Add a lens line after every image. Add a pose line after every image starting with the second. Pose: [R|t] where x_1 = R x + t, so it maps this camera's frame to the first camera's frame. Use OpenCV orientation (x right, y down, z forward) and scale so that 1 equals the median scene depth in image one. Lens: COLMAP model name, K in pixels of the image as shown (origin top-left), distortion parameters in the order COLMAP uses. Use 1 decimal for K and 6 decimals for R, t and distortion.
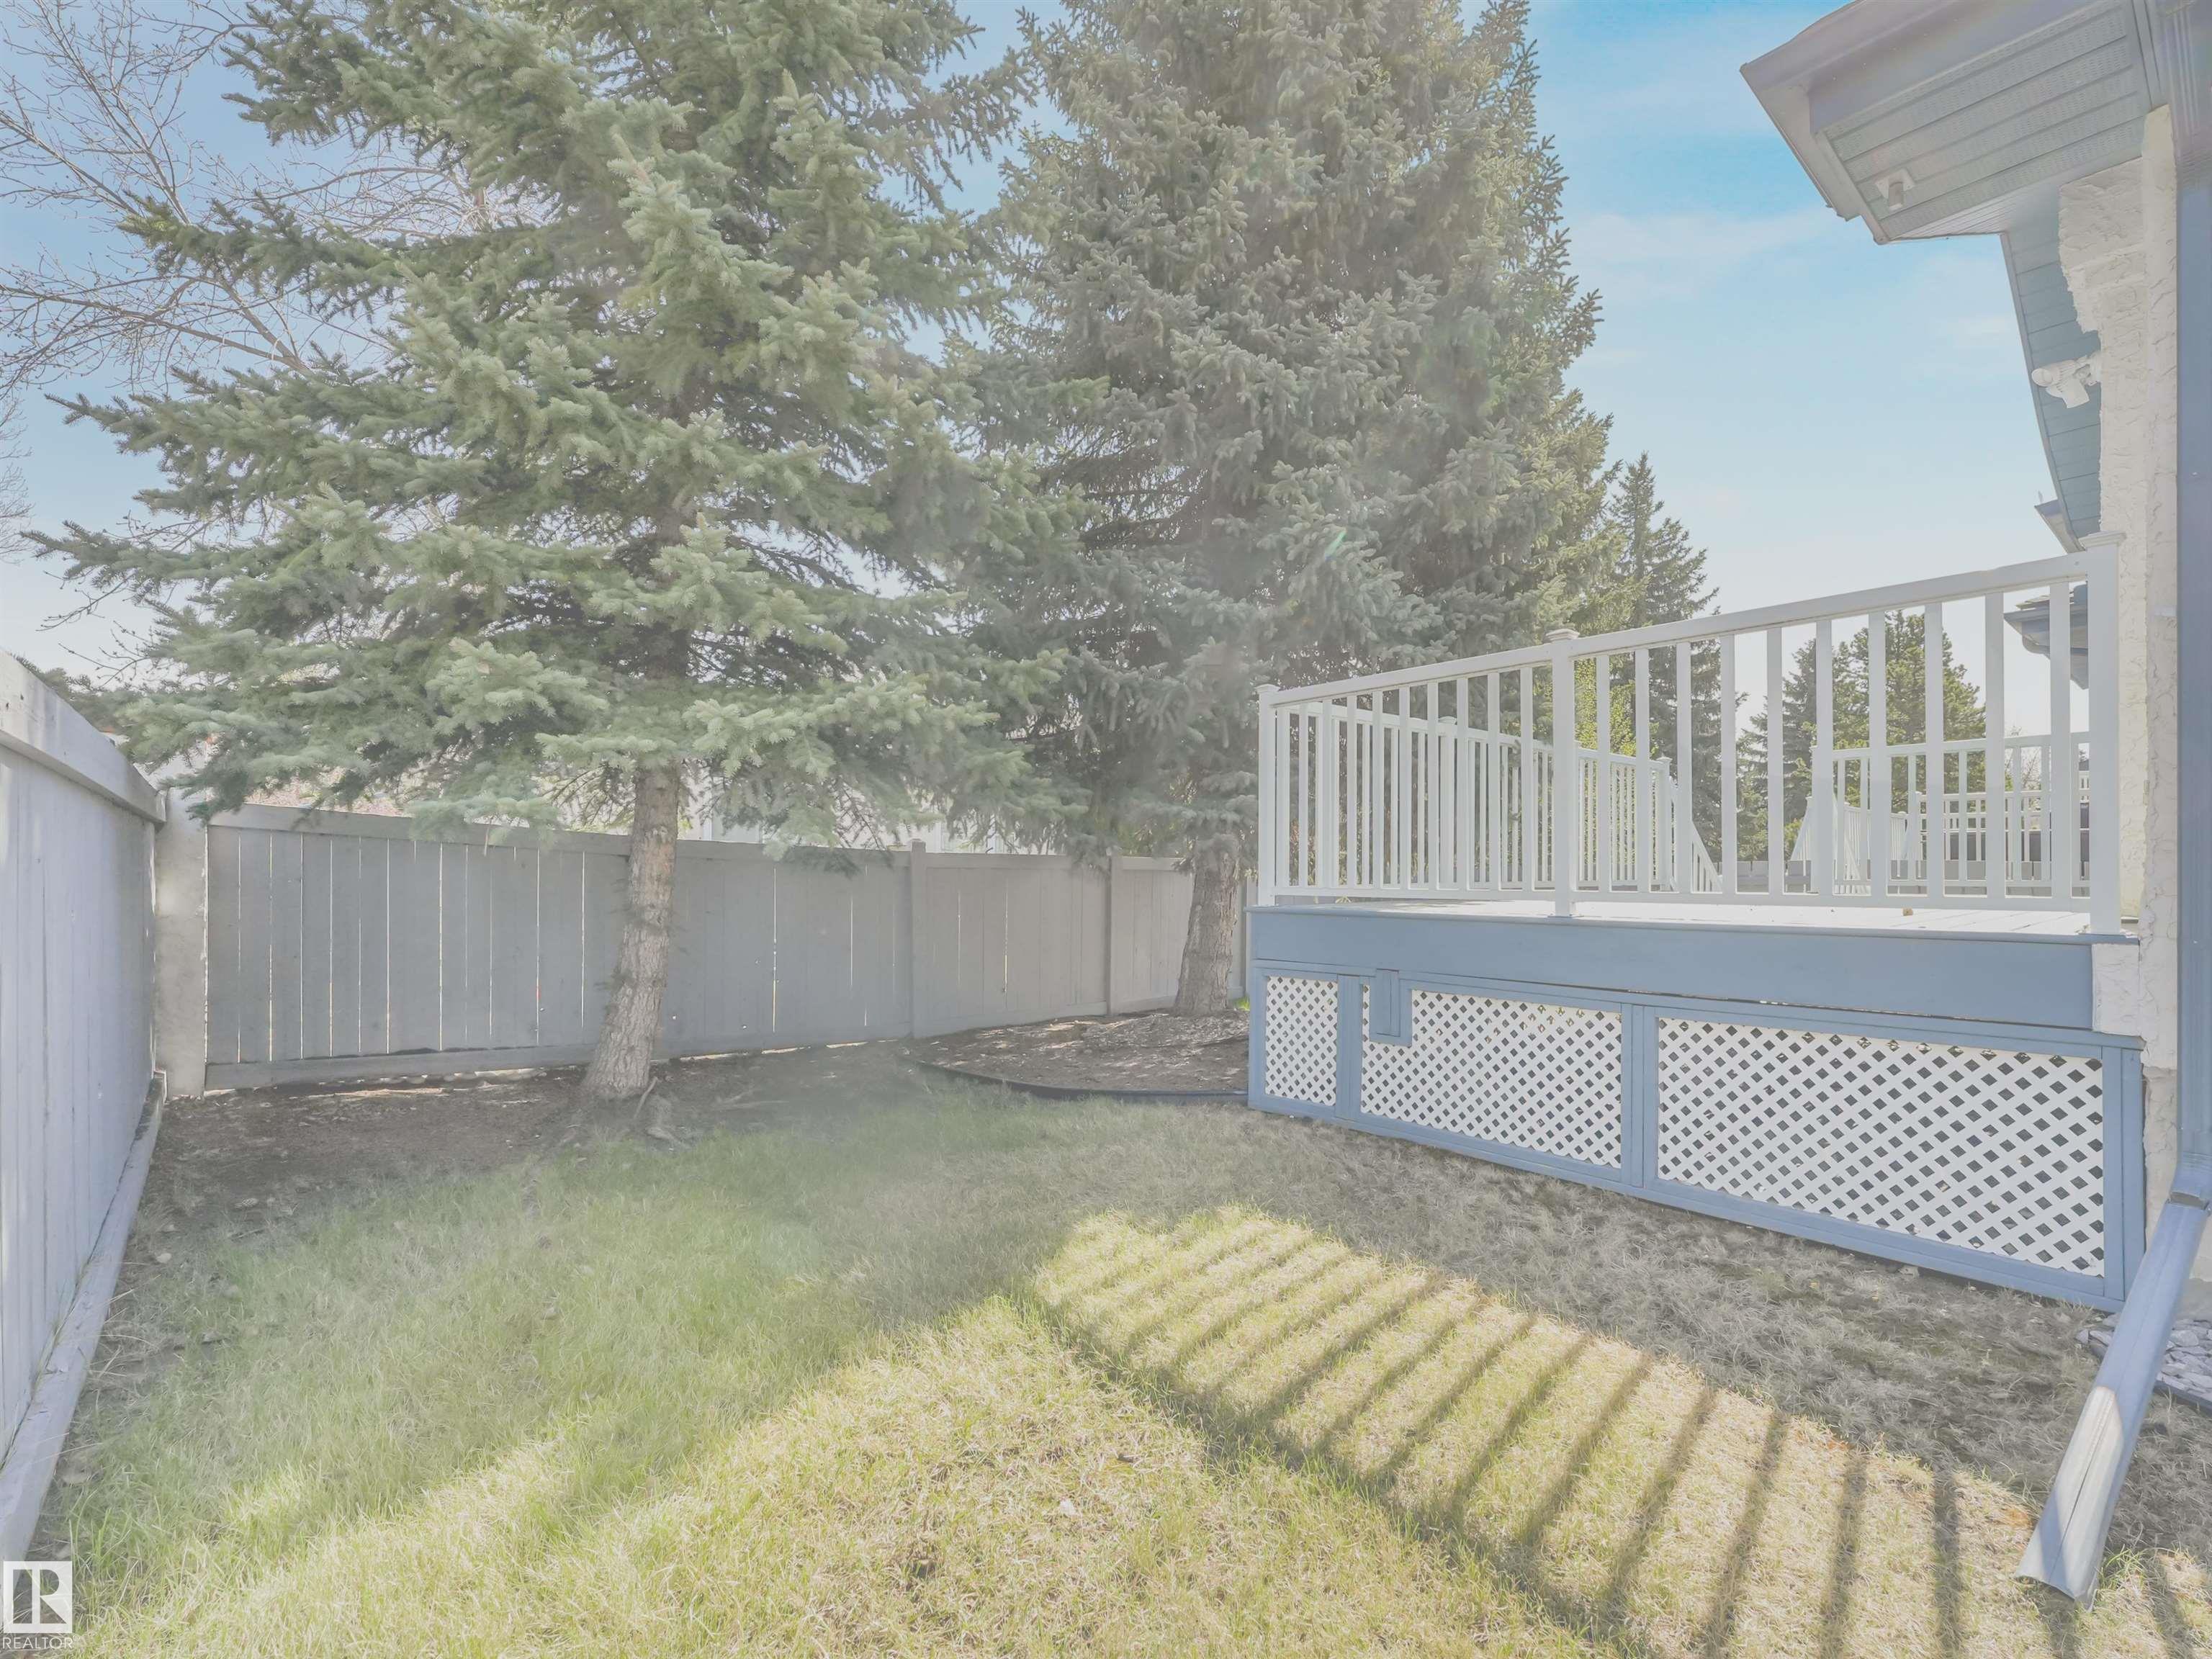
lens RADIAL K [[986.7, 0, 1085.4], [0, 986.7, 864.0], [0, 0, 1]] dist [-0.004454, 0.000493]
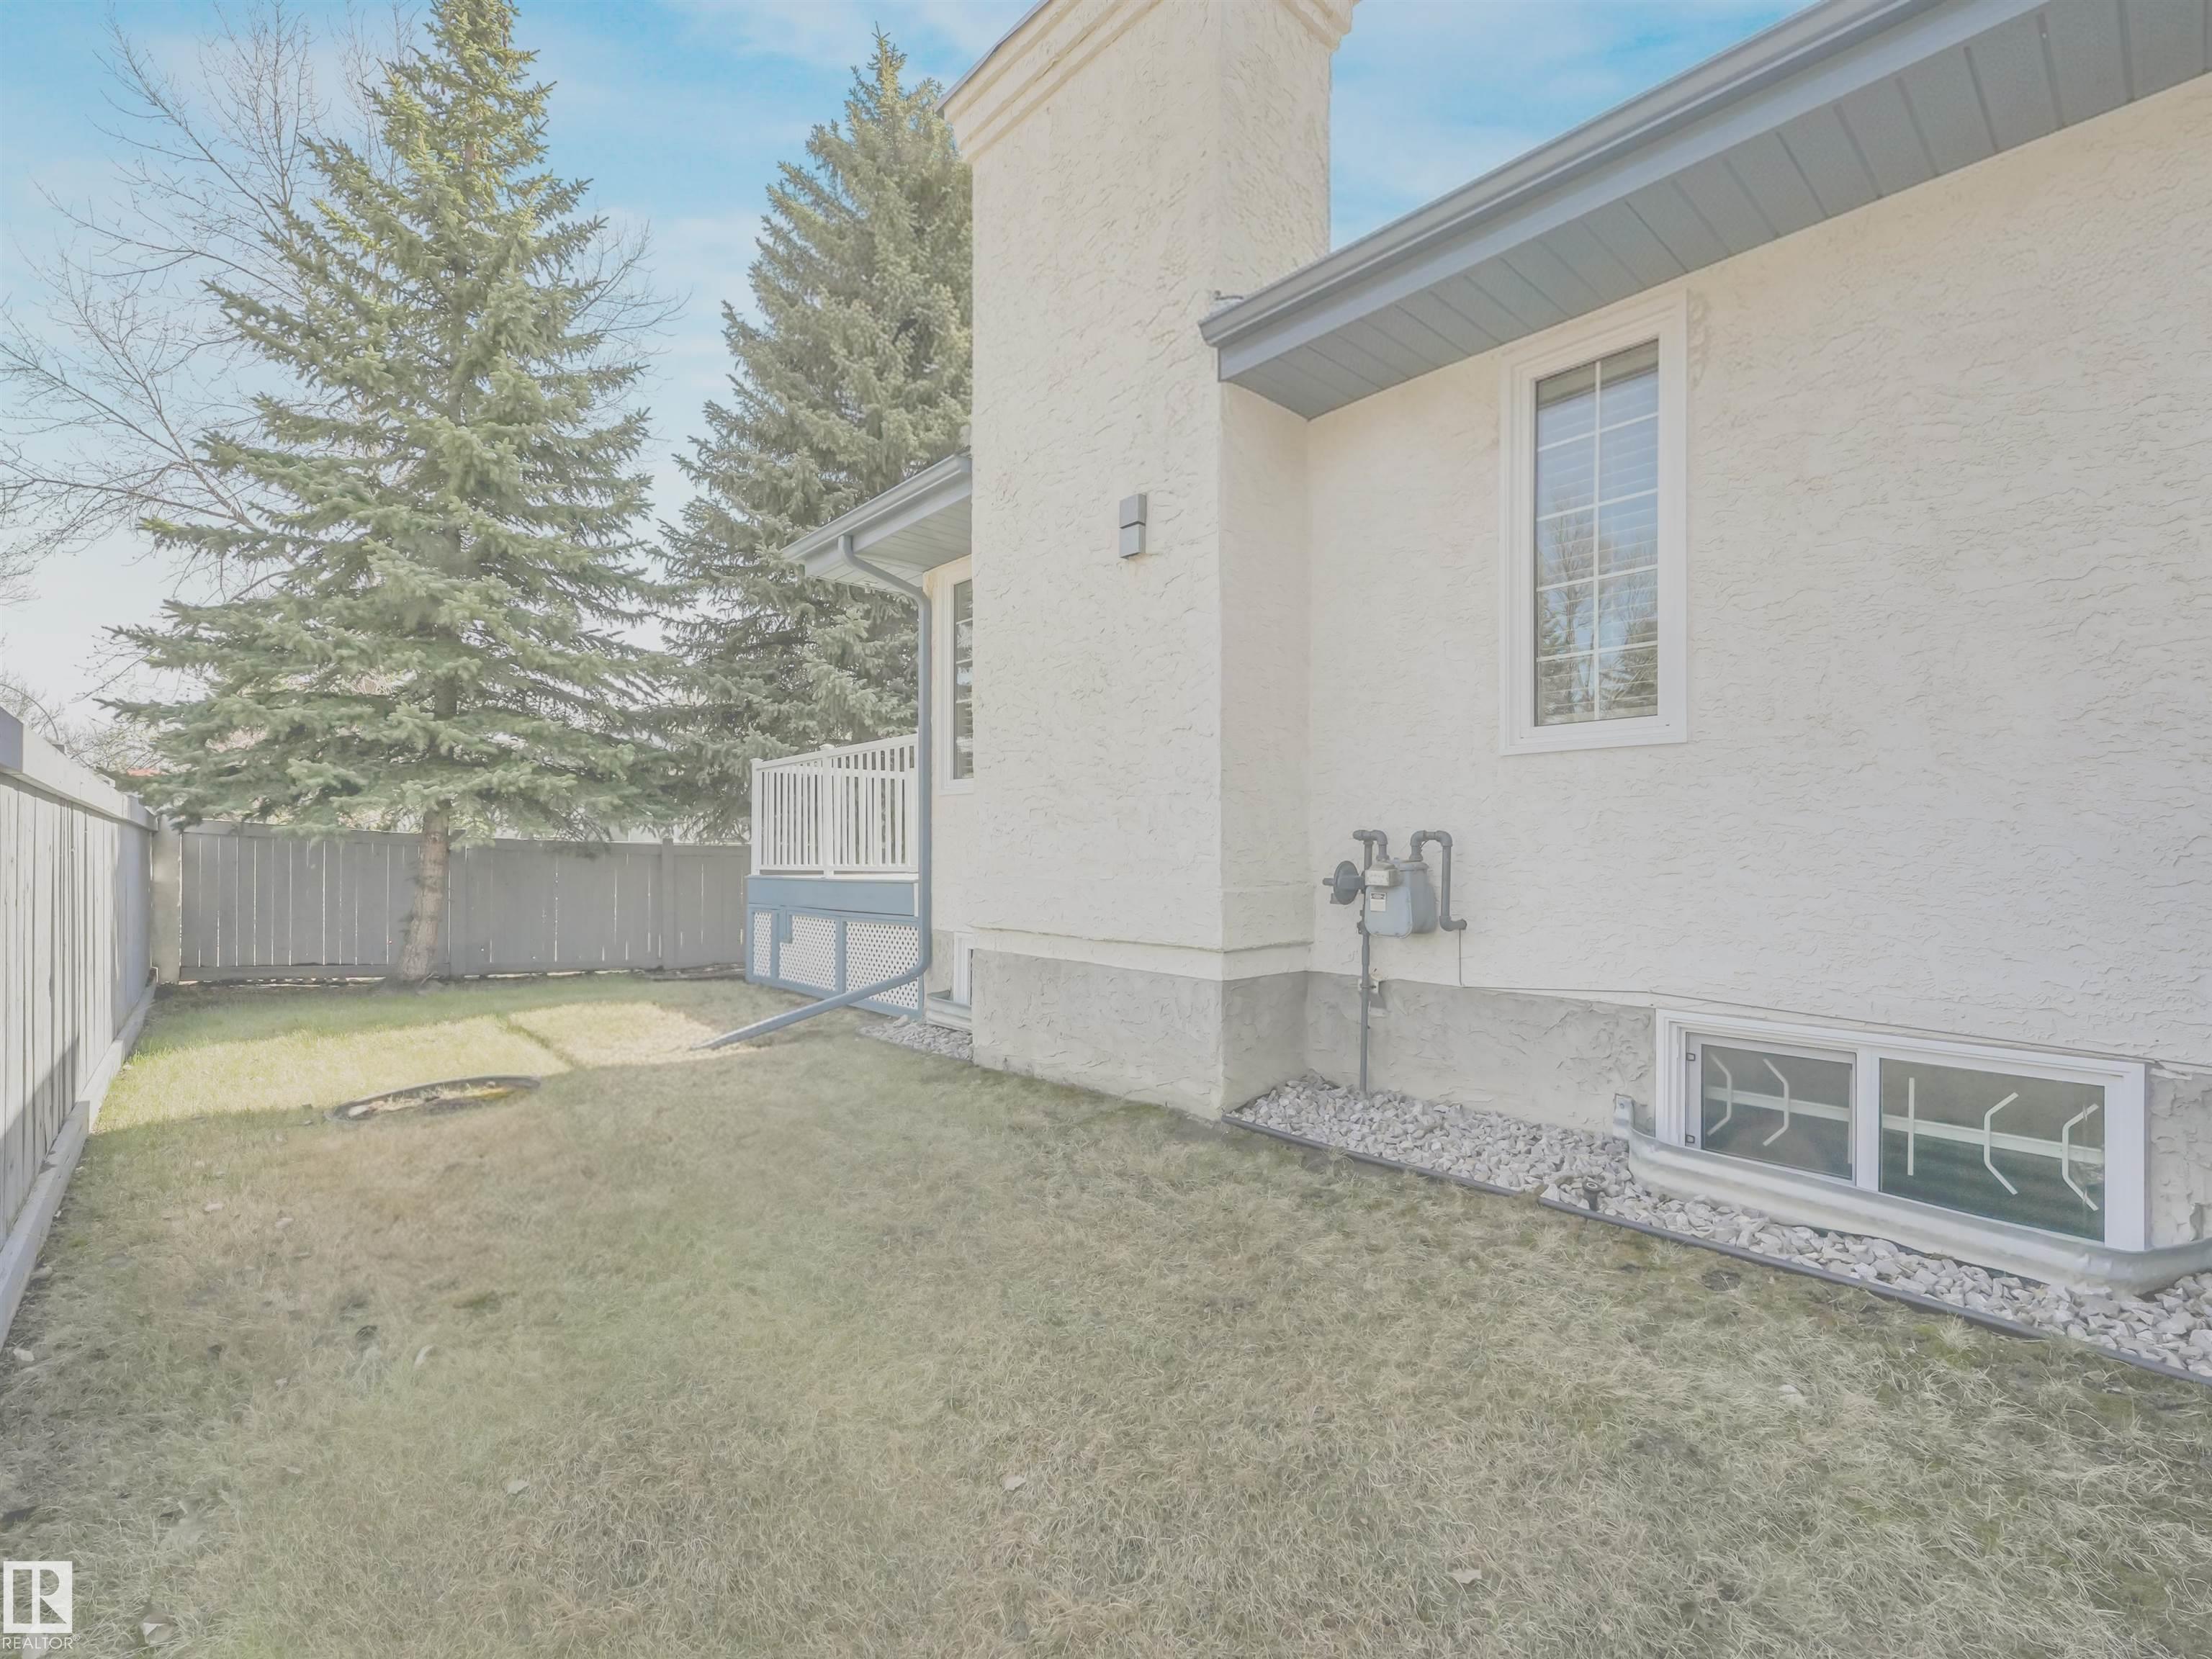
lens RADIAL K [[986.7, 0, 1109.6], [0, 986.7, 845.8], [0, 0, 1]] dist [-0.004454, 0.000493]
pose [[0.999626, -0.001645, 0.027287, 0.887223], [0.001812, 0.999980, -0.006083, -0.001360], [-0.027276, 0.006130, 0.999609, -0.992611]]
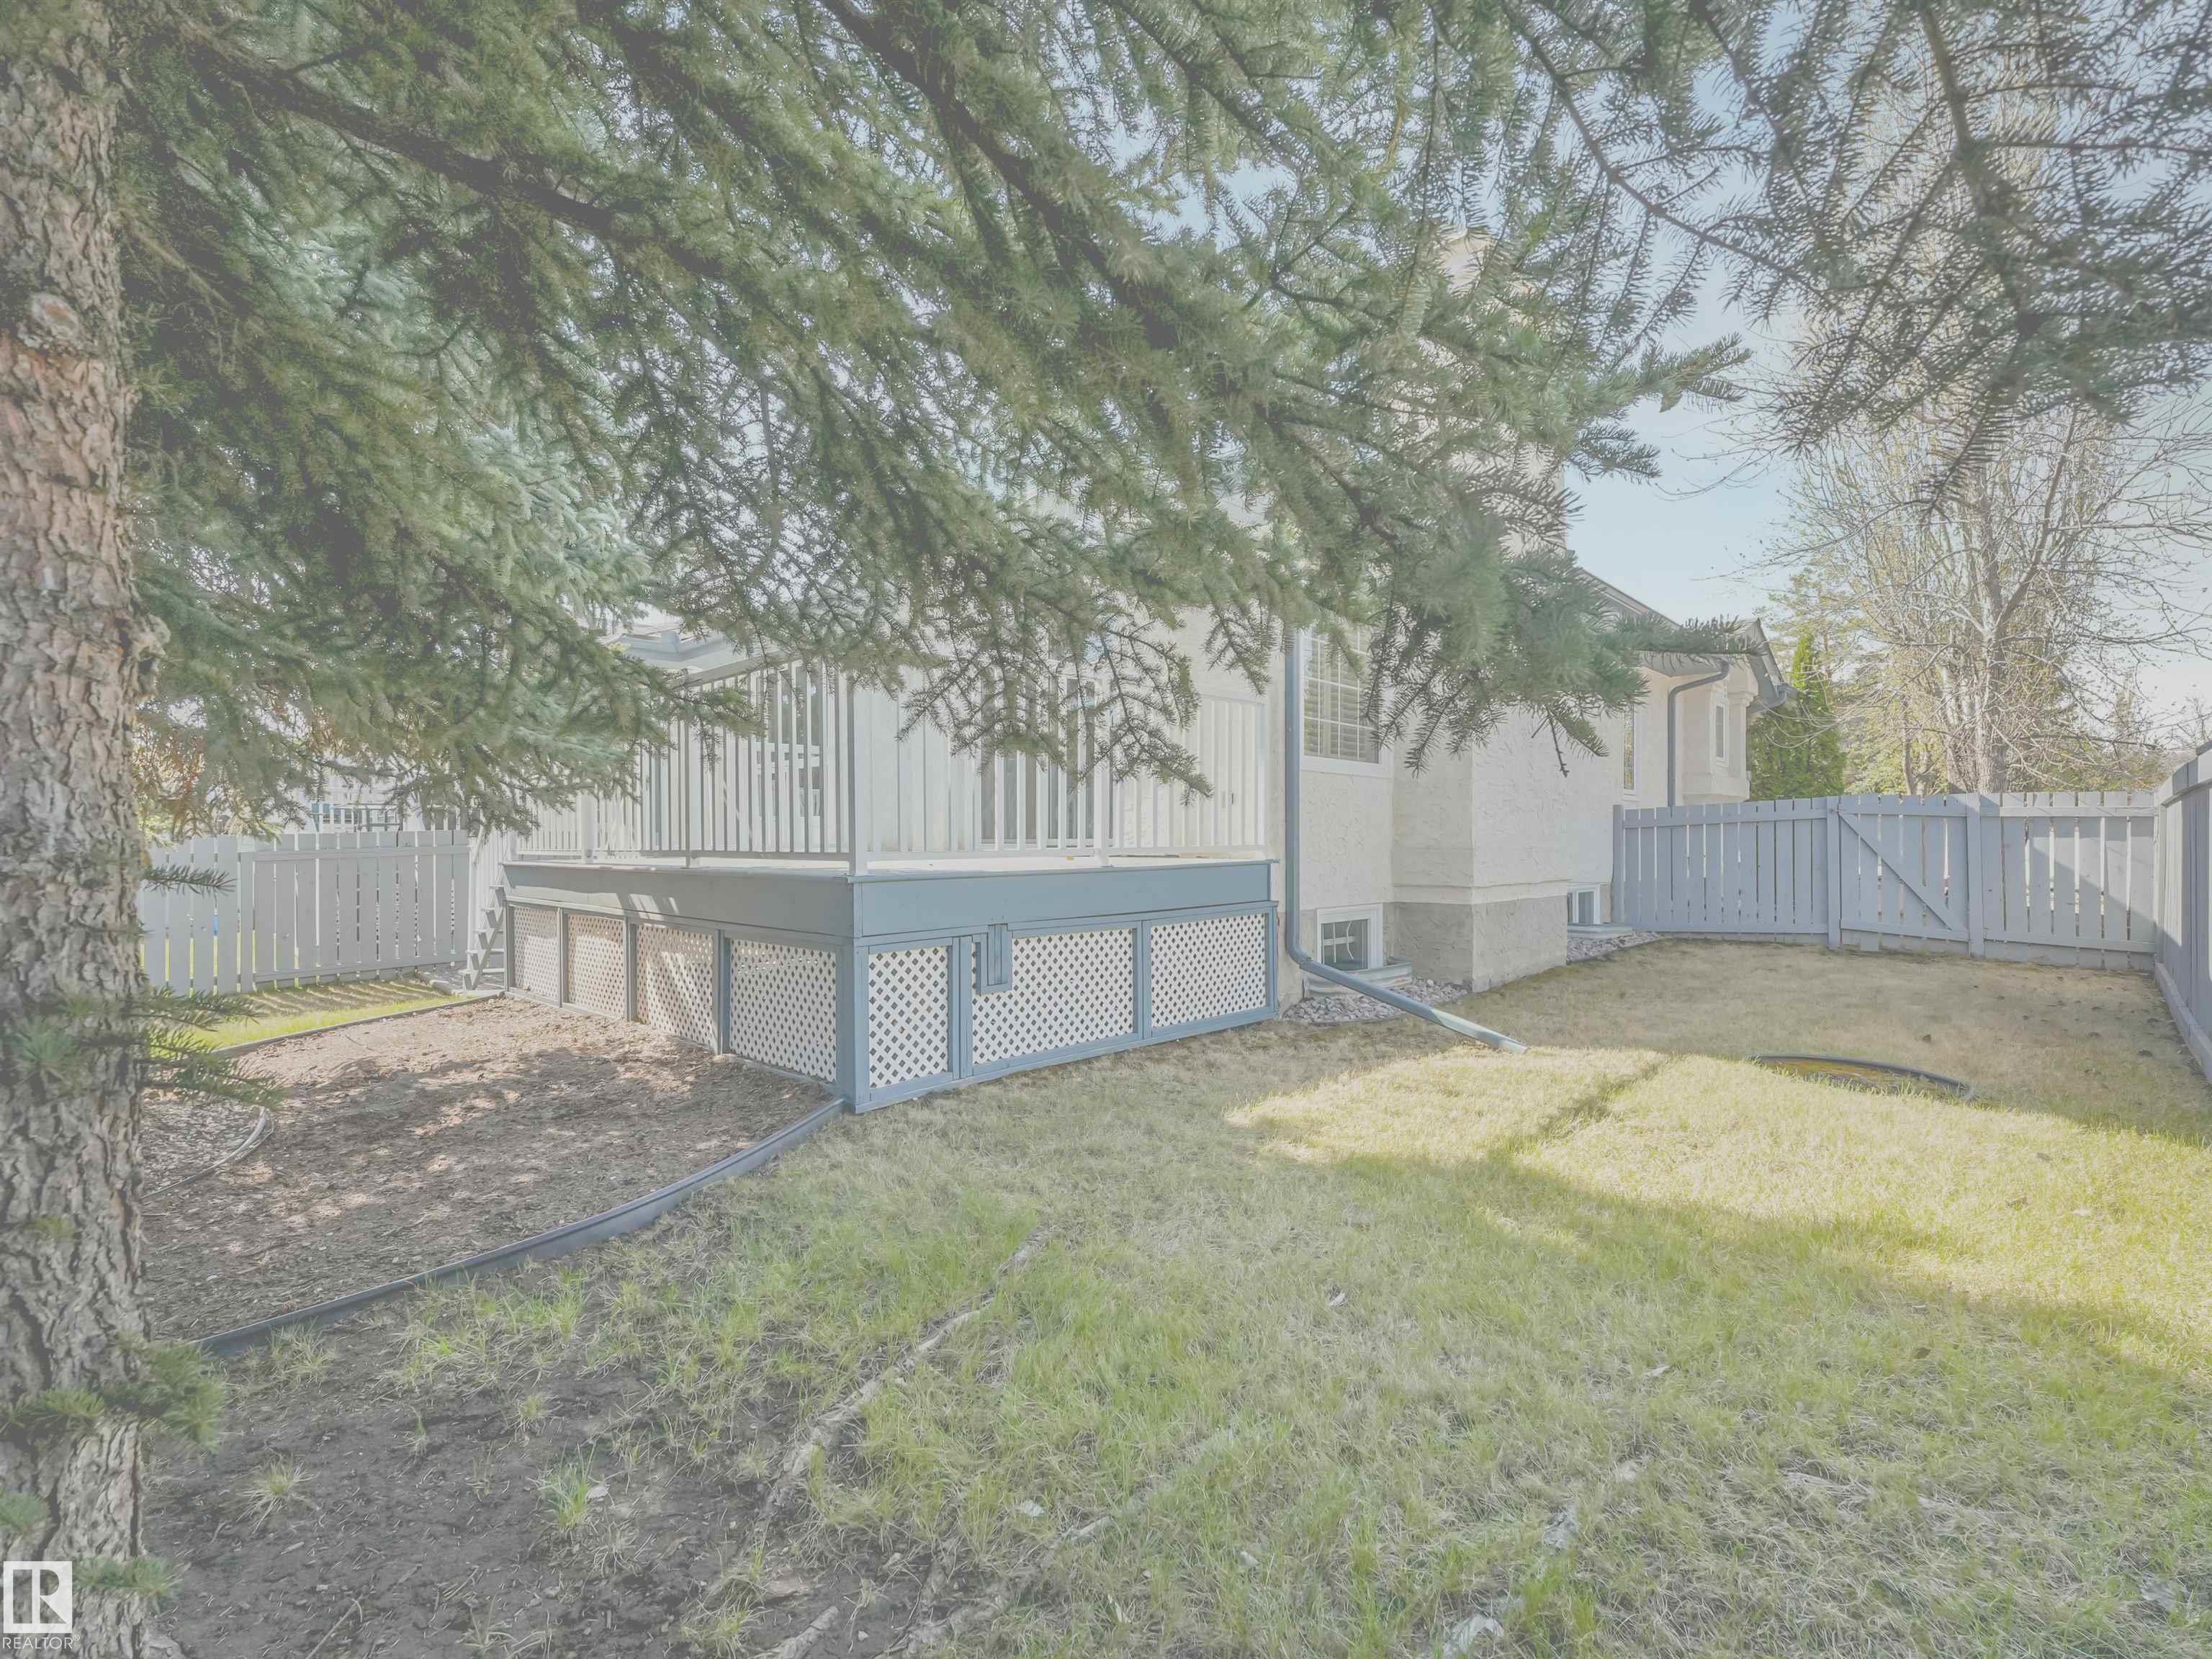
lens RADIAL K [[986.7, 0, 1108.7], [0, 986.7, 839.4], [0, 0, 1]] dist [-0.004454, 0.000493]
pose [[-0.104655, 0.000910, 0.994508, -0.738604], [-0.001074, 0.999999, -0.001028, 0.015192], [-0.994508, -0.001175, -0.104654, 0.942687]]
